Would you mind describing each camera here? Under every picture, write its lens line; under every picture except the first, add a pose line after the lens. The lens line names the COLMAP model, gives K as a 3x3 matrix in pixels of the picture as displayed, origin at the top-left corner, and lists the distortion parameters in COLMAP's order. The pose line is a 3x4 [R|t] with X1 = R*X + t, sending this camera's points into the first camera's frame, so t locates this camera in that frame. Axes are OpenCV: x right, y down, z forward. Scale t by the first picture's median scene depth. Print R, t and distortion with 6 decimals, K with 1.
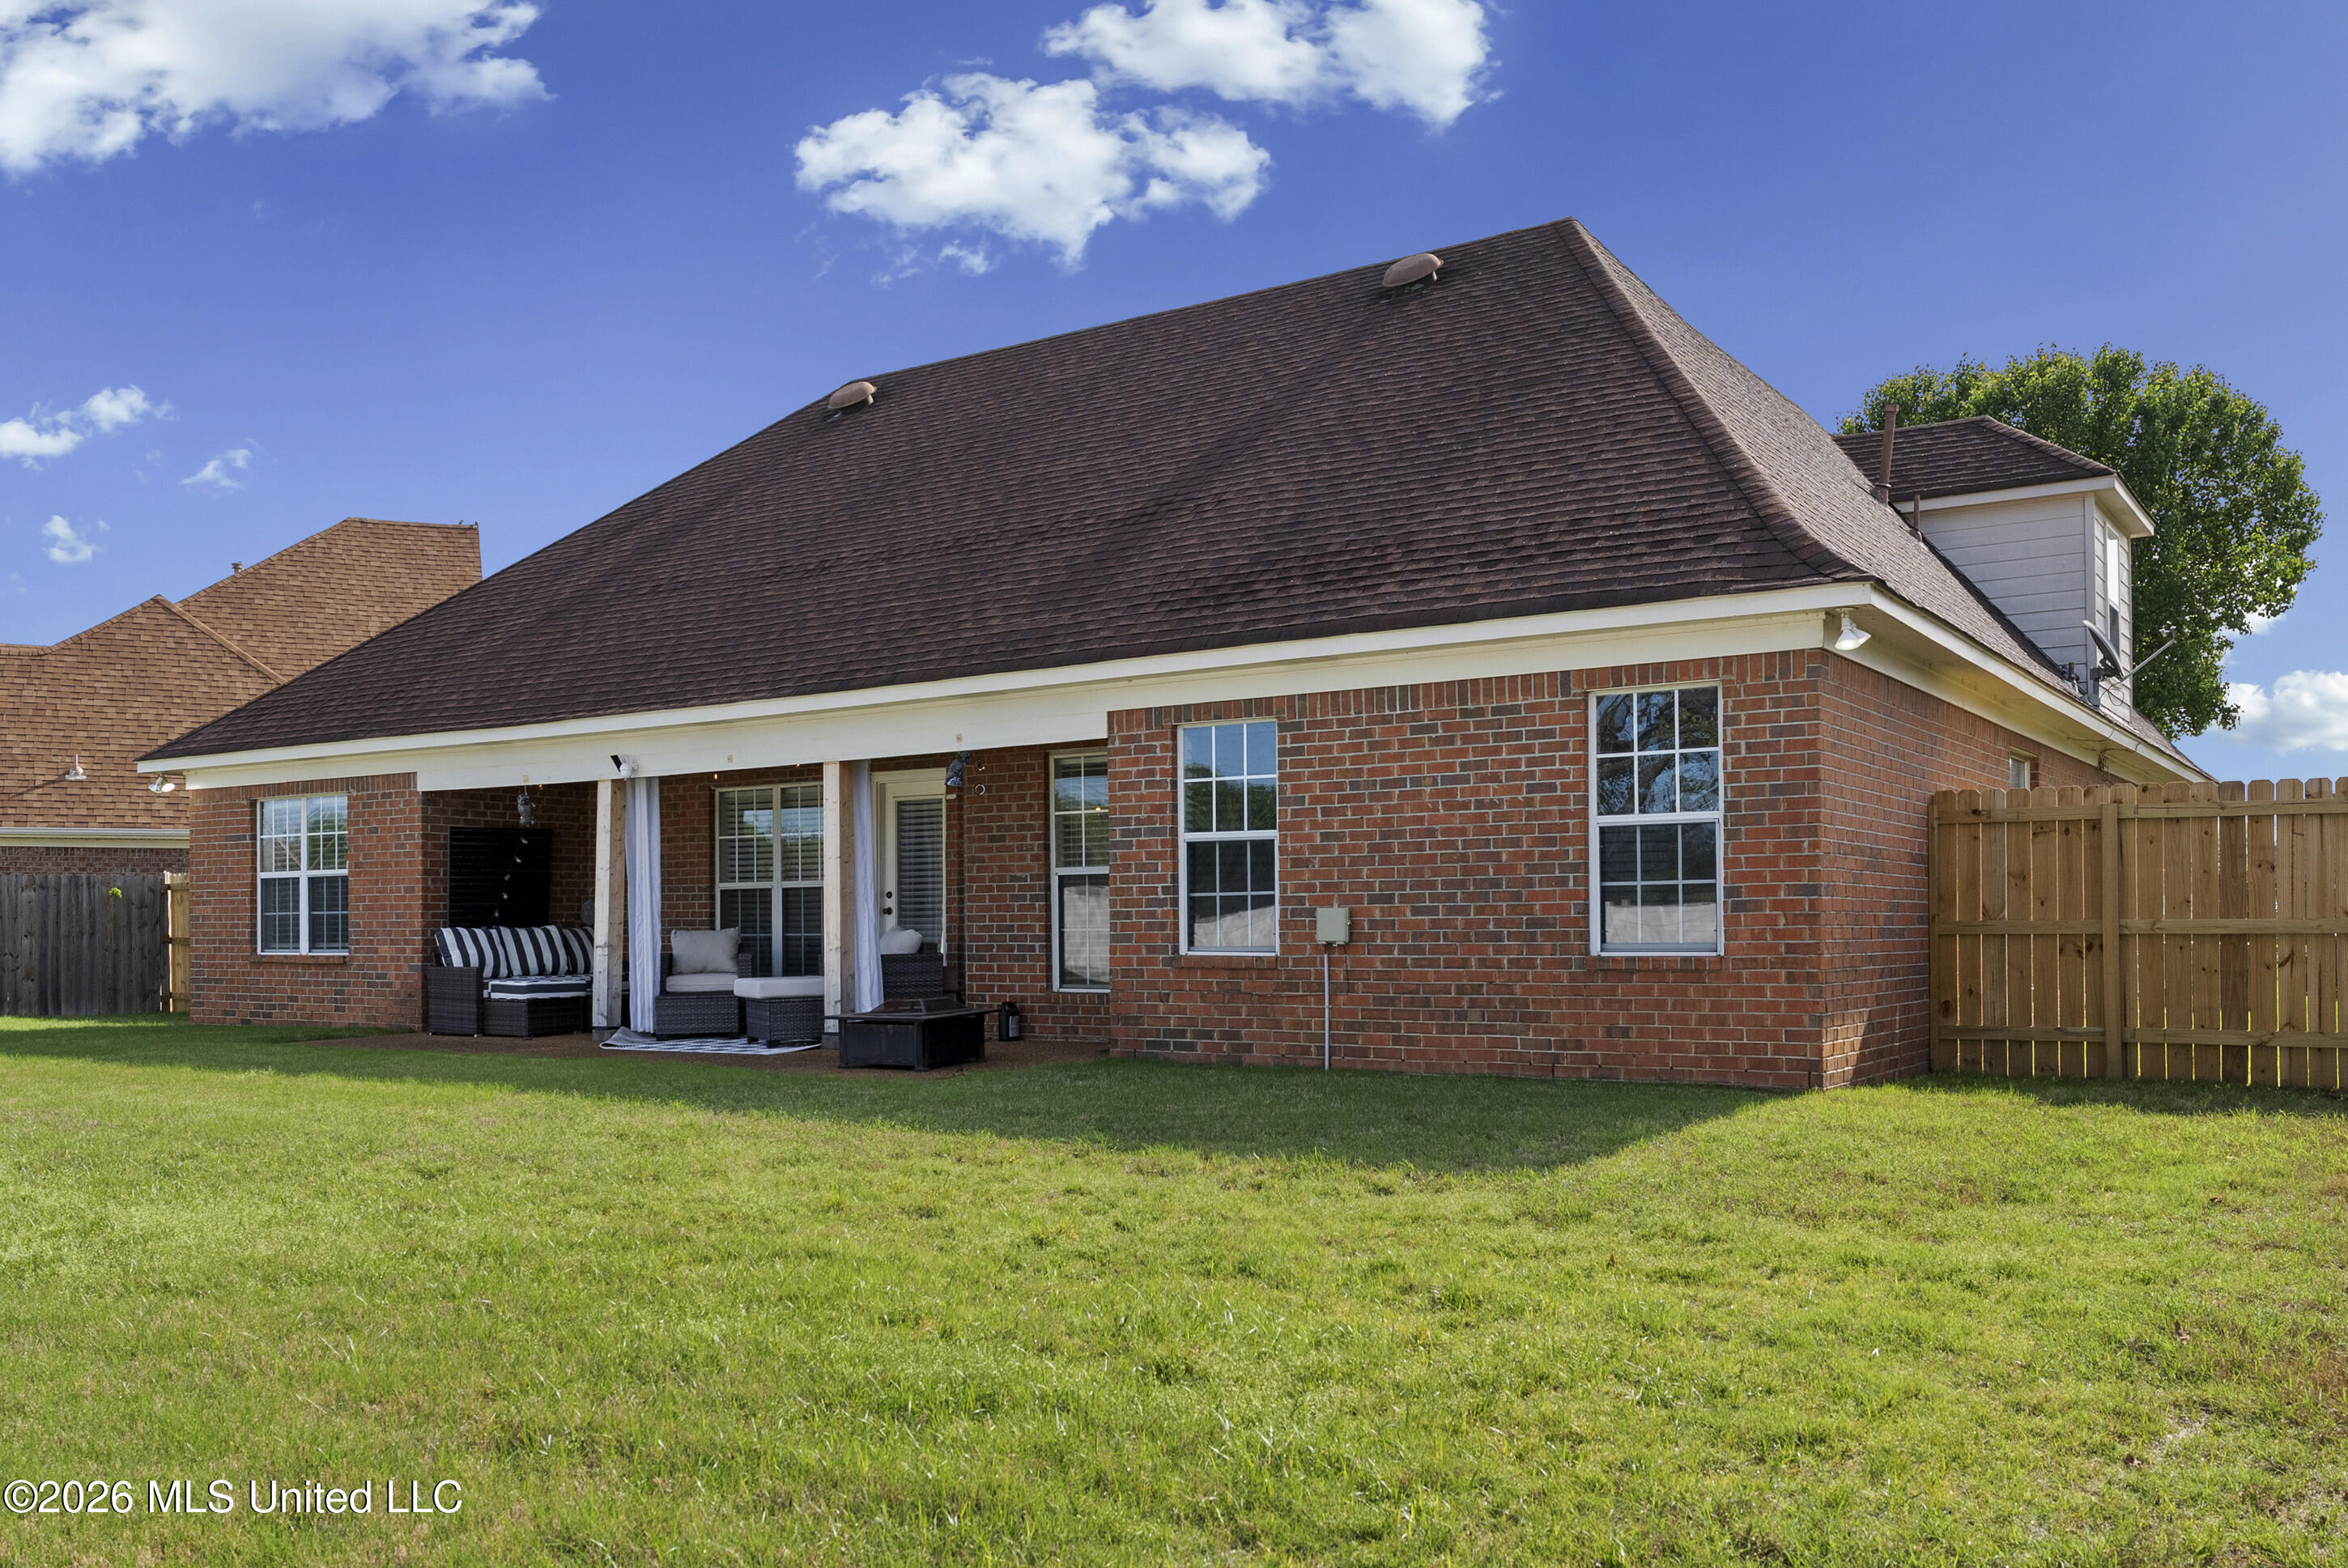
lens RADIAL K [[1907.1, 0, 1147.7], [0, 1907.1, 922.2], [0, 0, 1]] dist [0.013809, 0.003589]
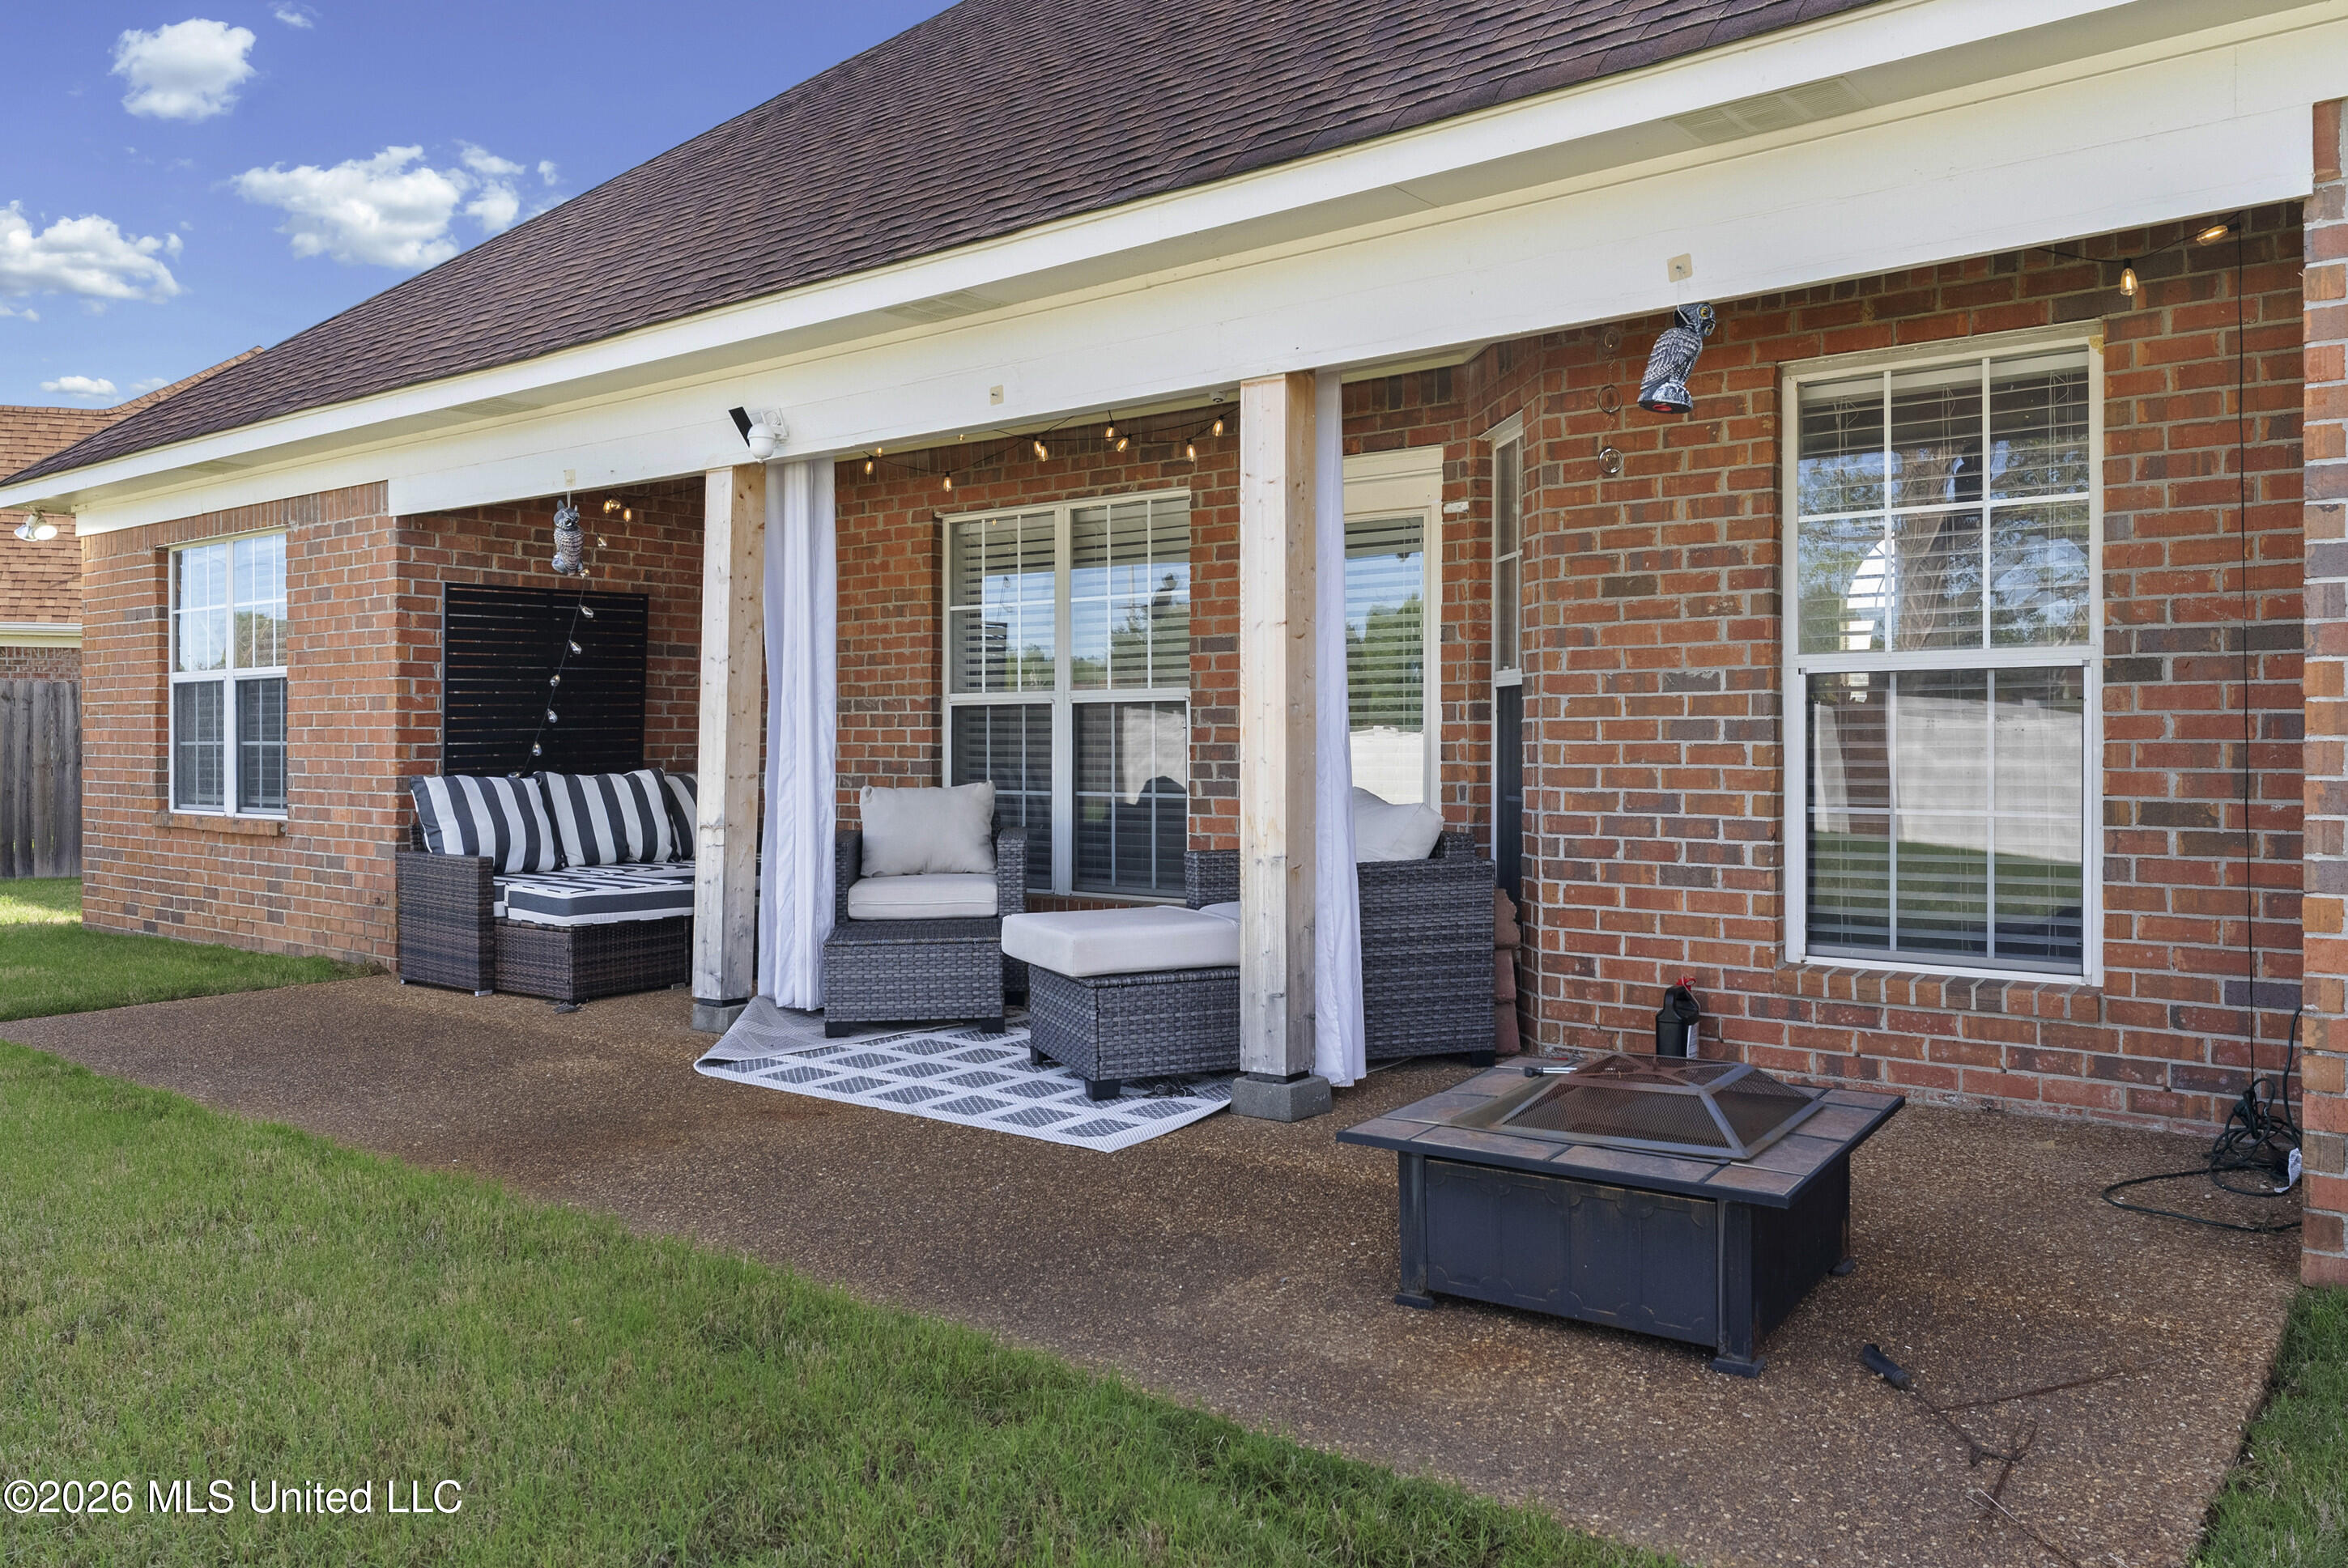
lens RADIAL K [[1733.1, 0, 1163.6], [0, 1733.1, 757.4], [0, 0, 1]] dist [0.001683, 0.007885]
pose [[0.997177, 0.007885, -0.074677, -0.153317], [-0.007139, 0.999922, 0.010240, -0.009671], [0.074752, -0.009678, 0.997155, 0.621793]]
